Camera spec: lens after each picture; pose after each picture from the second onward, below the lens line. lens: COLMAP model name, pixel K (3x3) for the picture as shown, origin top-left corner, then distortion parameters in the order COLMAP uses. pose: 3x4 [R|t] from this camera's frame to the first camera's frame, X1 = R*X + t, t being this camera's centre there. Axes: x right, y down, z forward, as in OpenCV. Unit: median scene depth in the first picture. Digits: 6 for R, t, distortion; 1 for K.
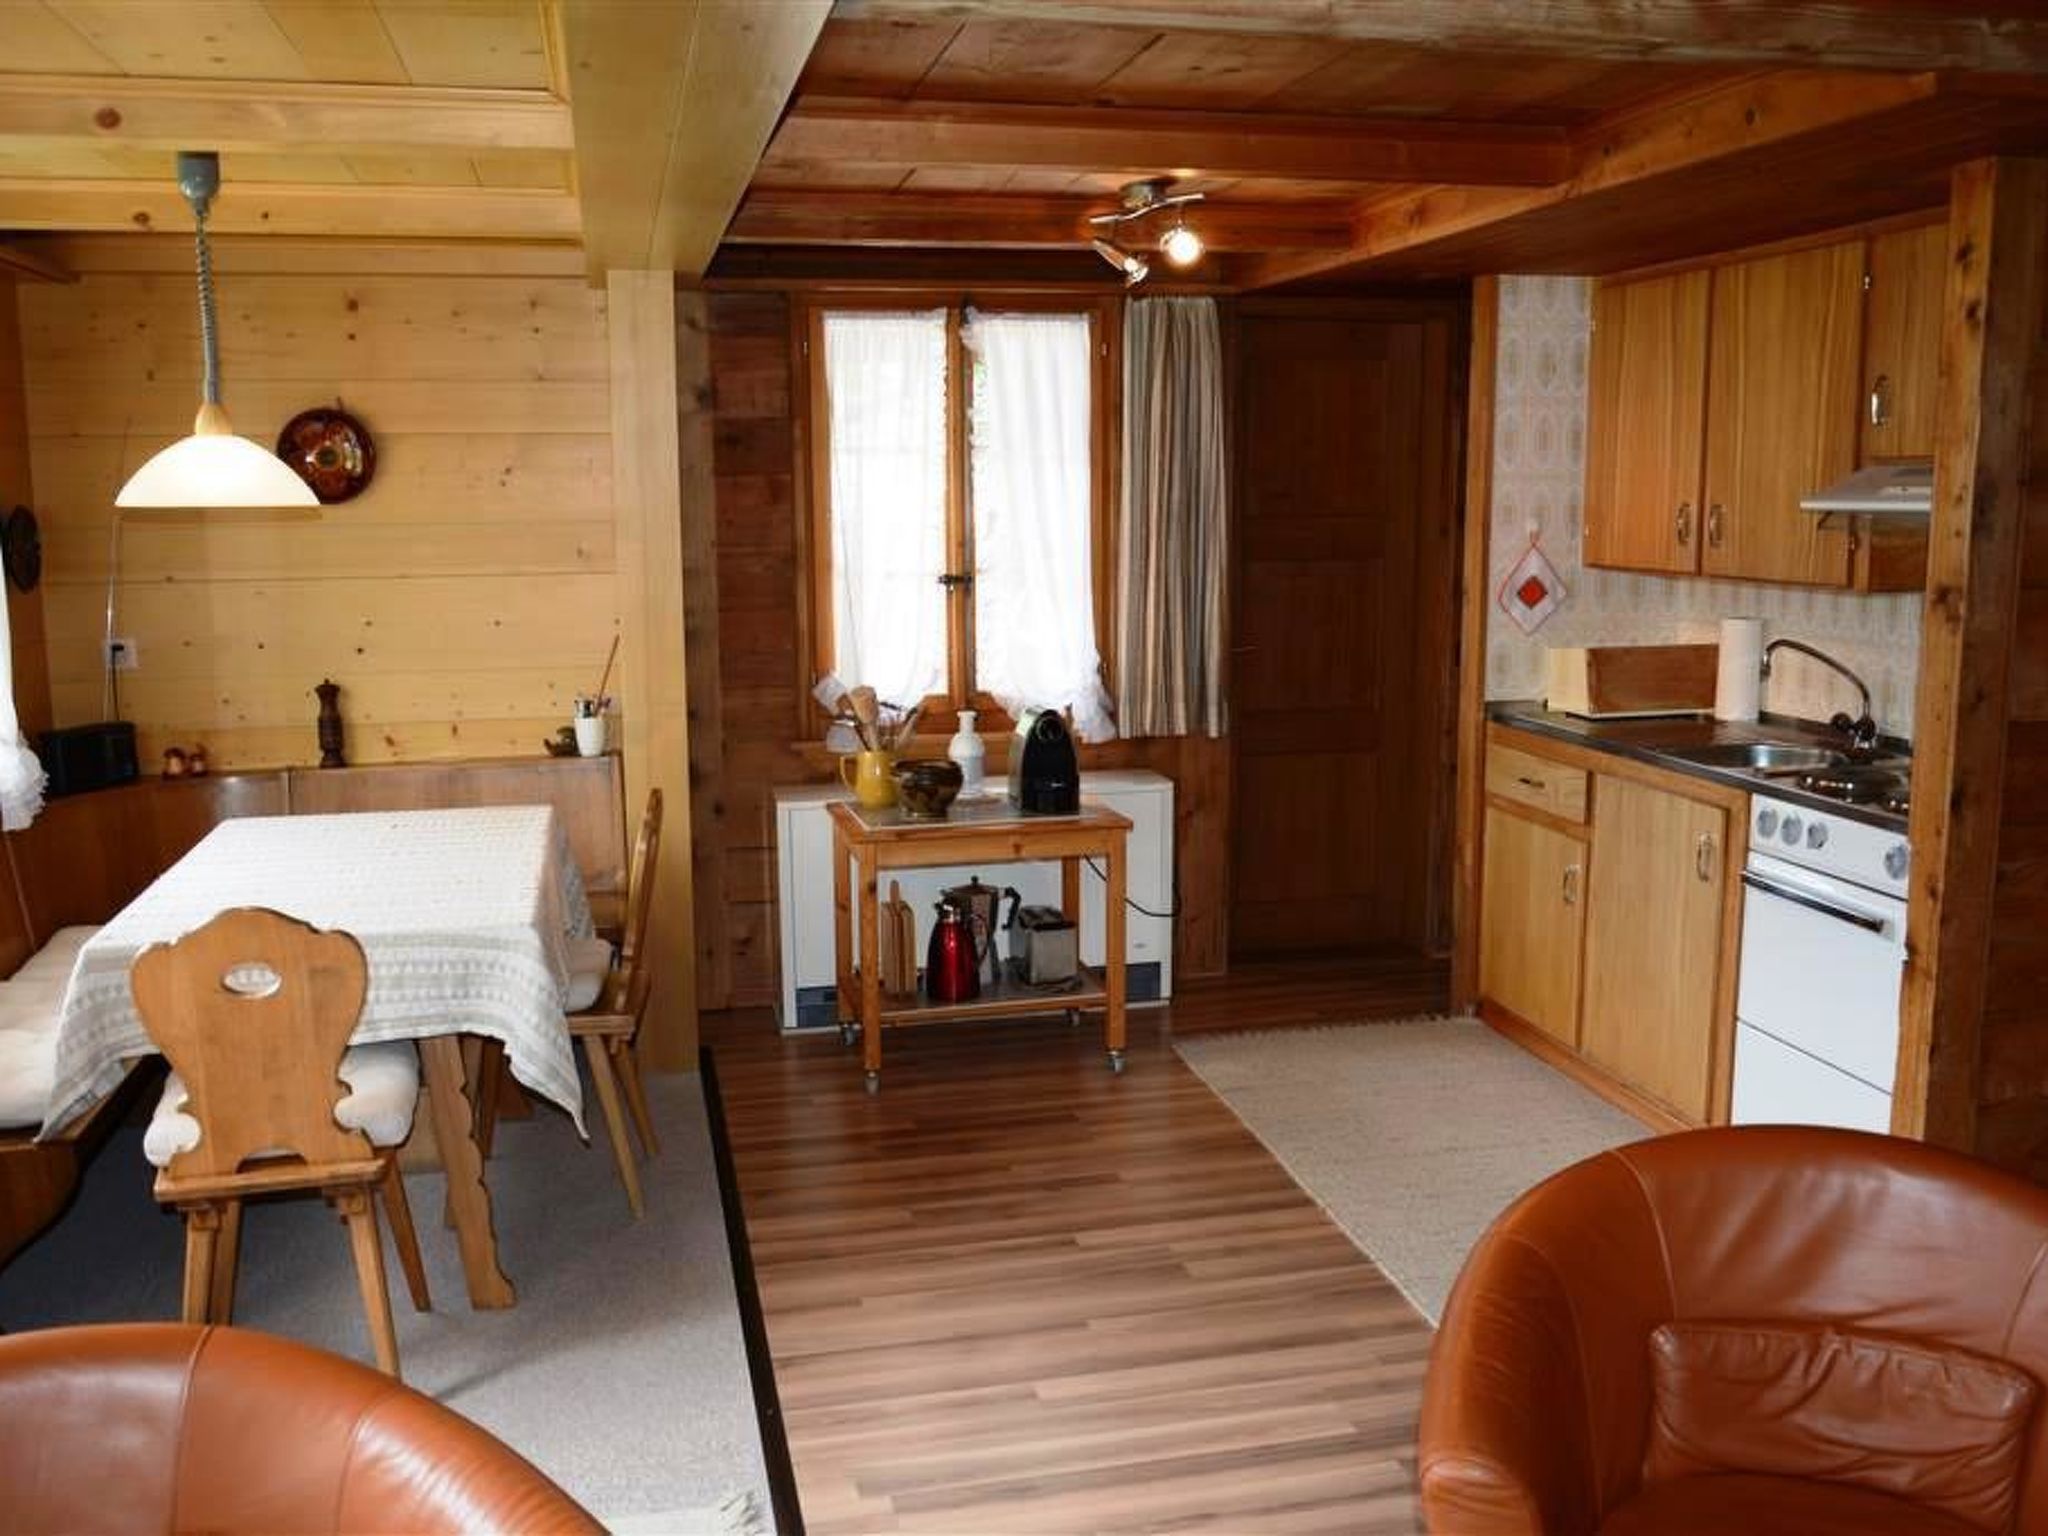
lens RADIAL K [[1779.0, 0, 1031.4], [0, 1779.0, 768.4], [0, 0, 1]] dist [-0.041834, 0.000055]
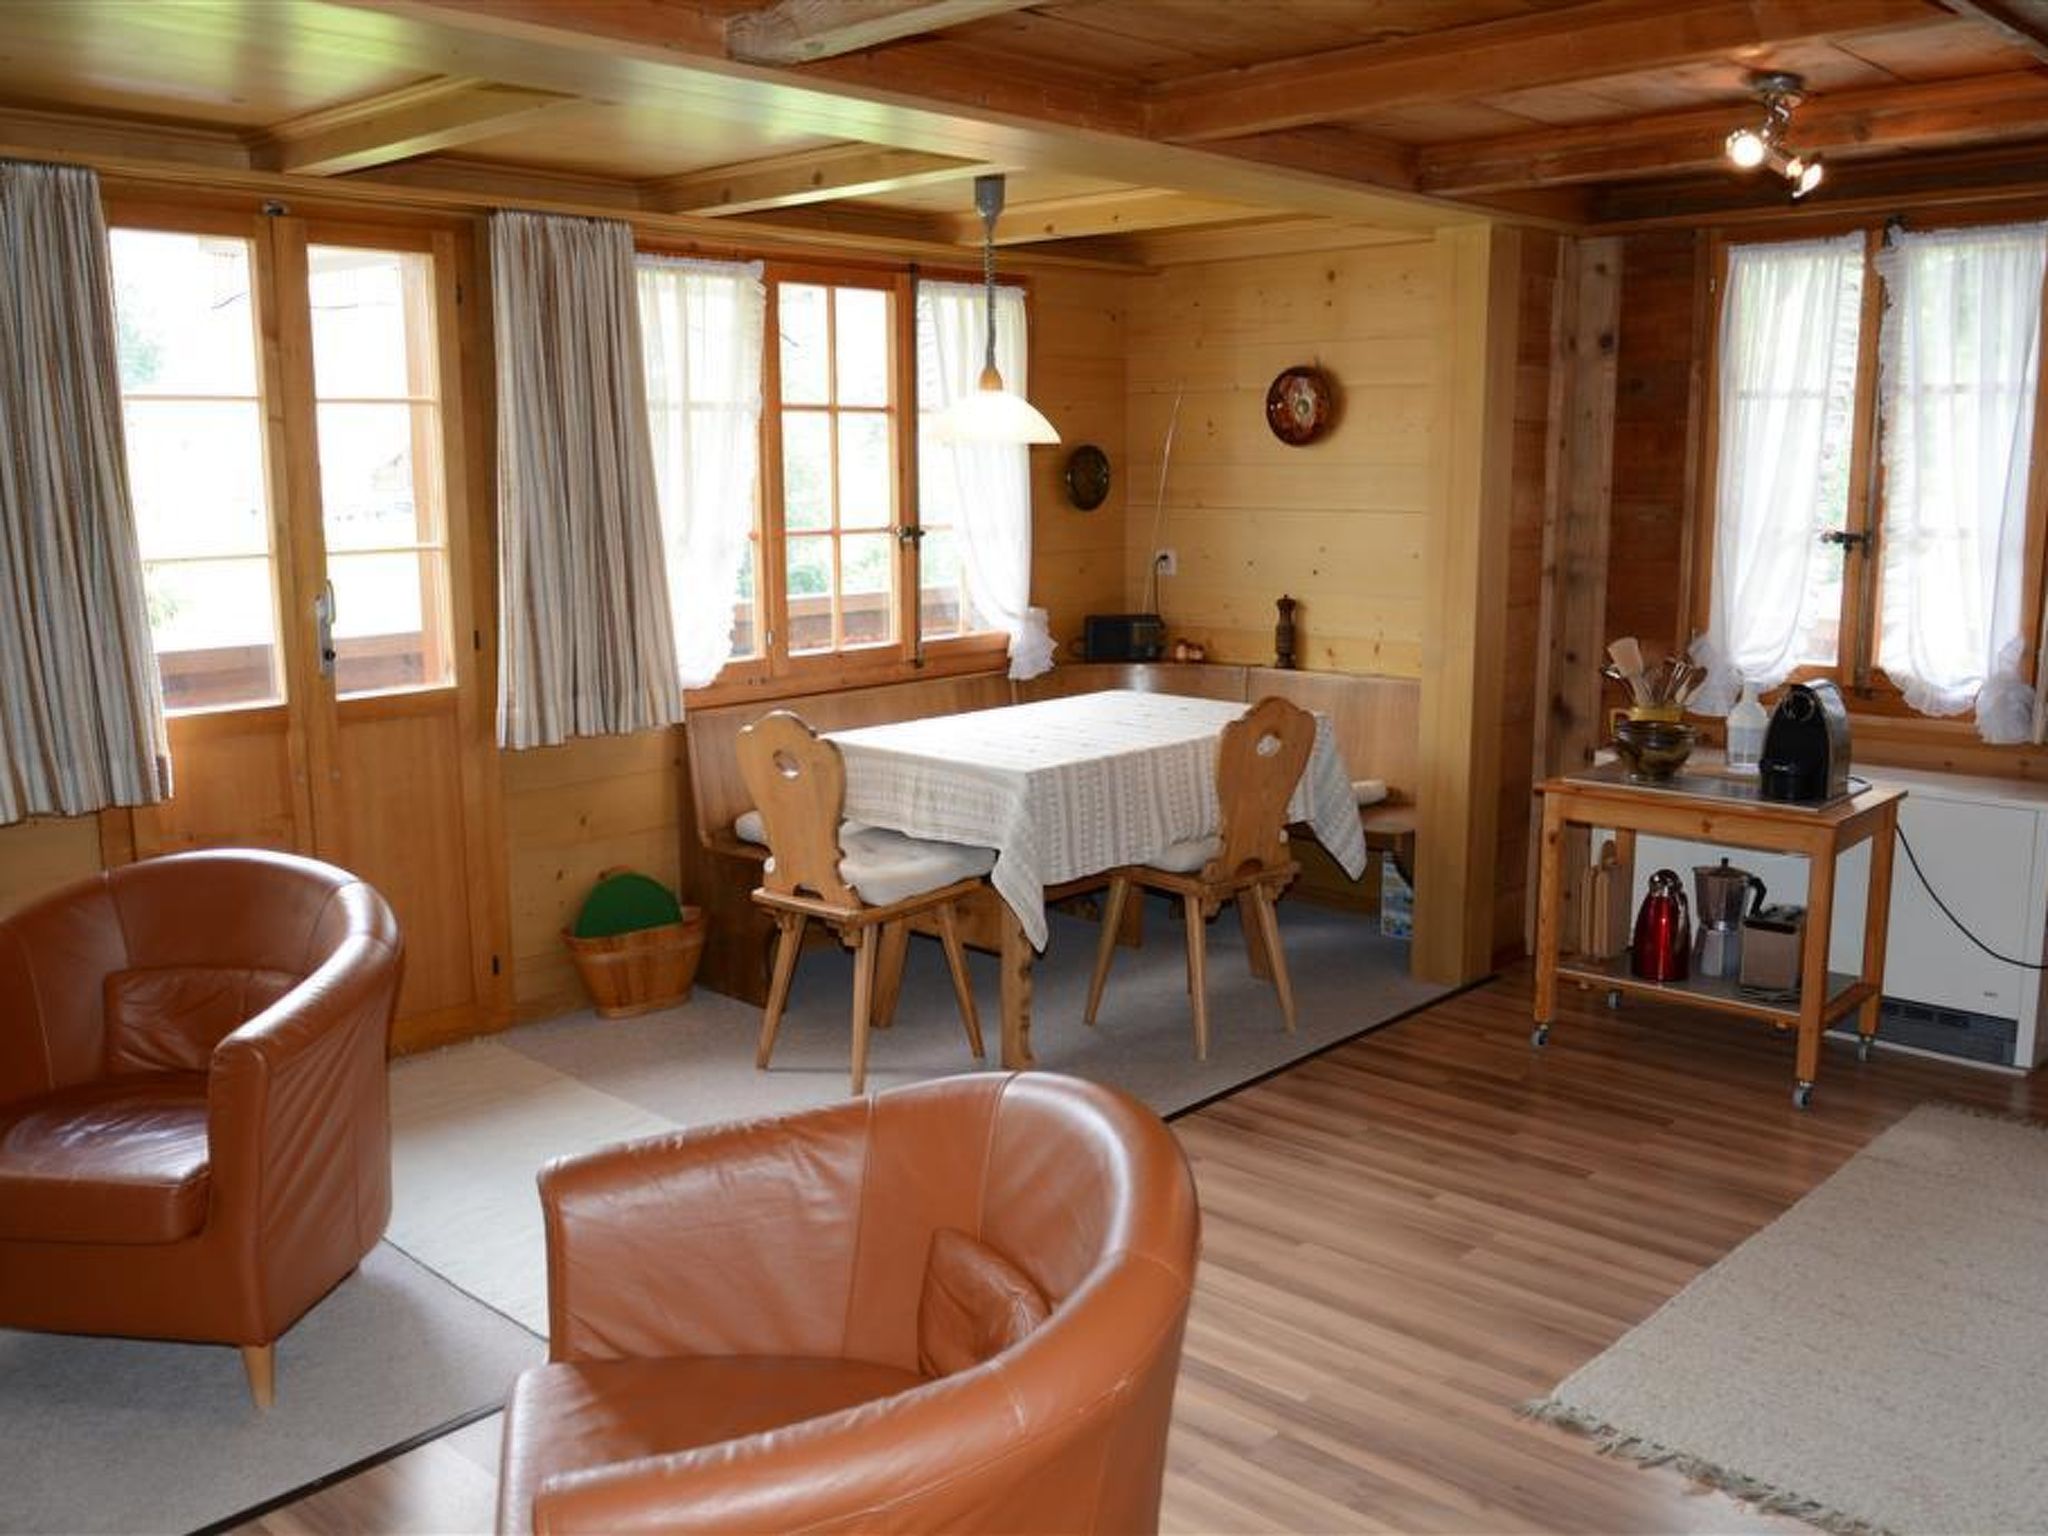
lens RADIAL K [[1779.0, 0, 1031.4], [0, 1779.0, 768.4], [0, 0, 1]] dist [-0.041834, 0.000055]
pose [[0.553850, 0.147995, -0.819358, 0.526446], [-0.130154, 0.987367, 0.090363, -0.021348], [0.822381, 0.056595, 0.566116, 0.194759]]
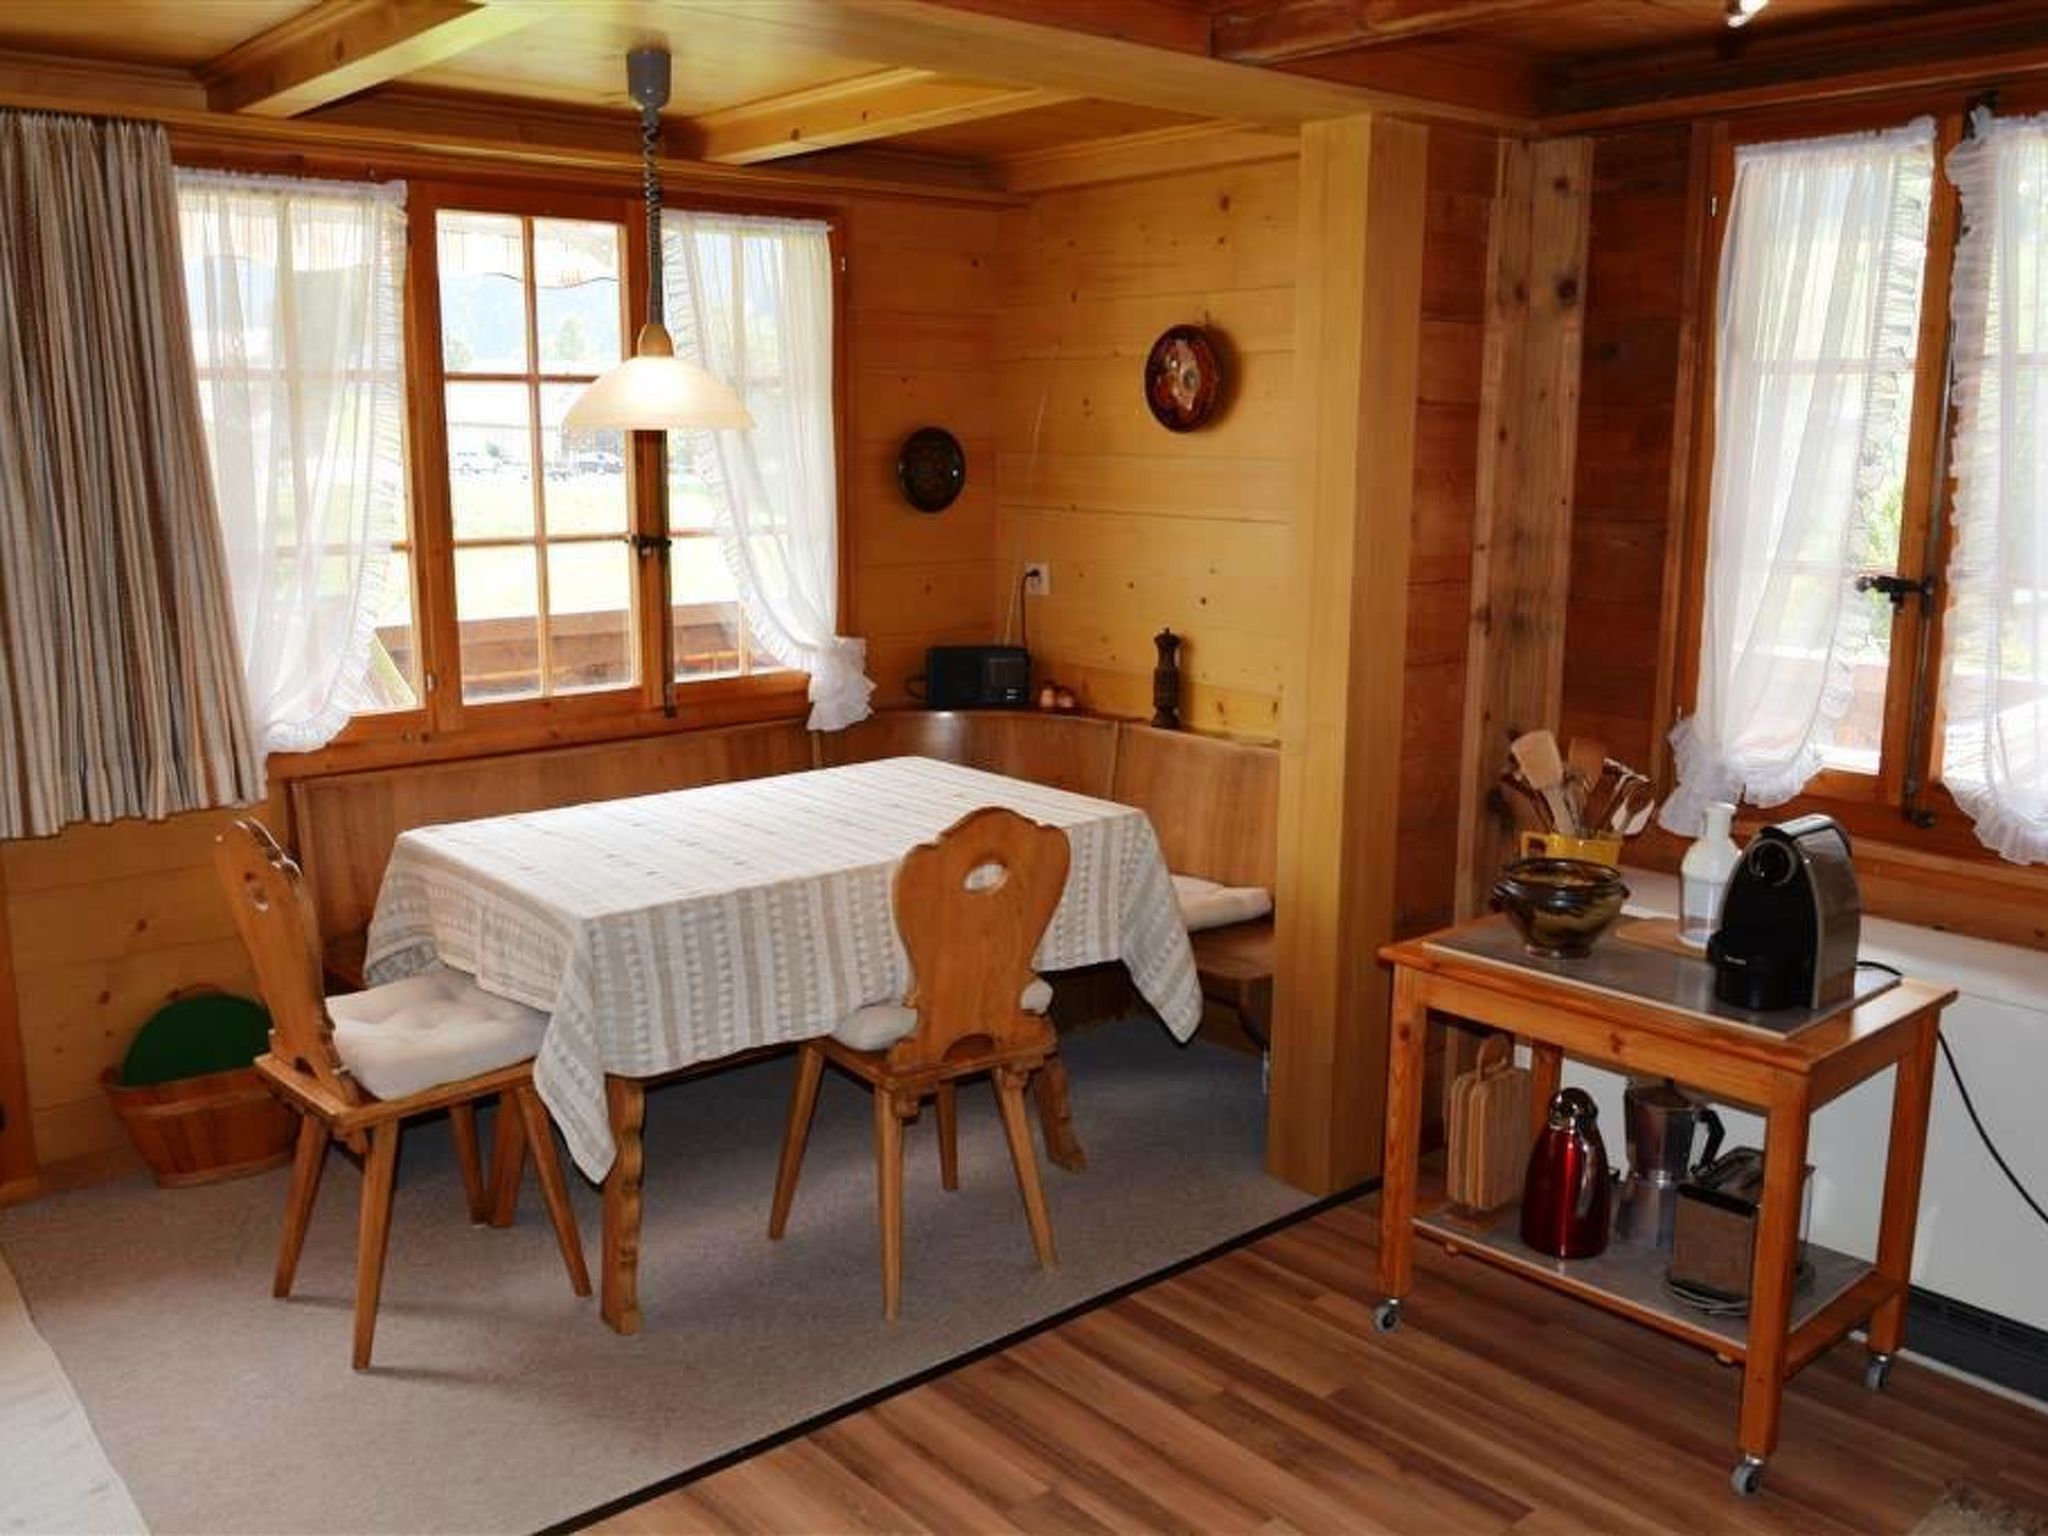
lens RADIAL K [[1779.0, 0, 1031.4], [0, 1779.0, 768.4], [0, 0, 1]] dist [-0.041834, 0.000055]
pose [[0.461788, 0.178281, -0.868889, 0.383592], [-0.148124, 0.981336, 0.122630, -0.084839], [0.874535, 0.072075, 0.479578, 0.532105]]
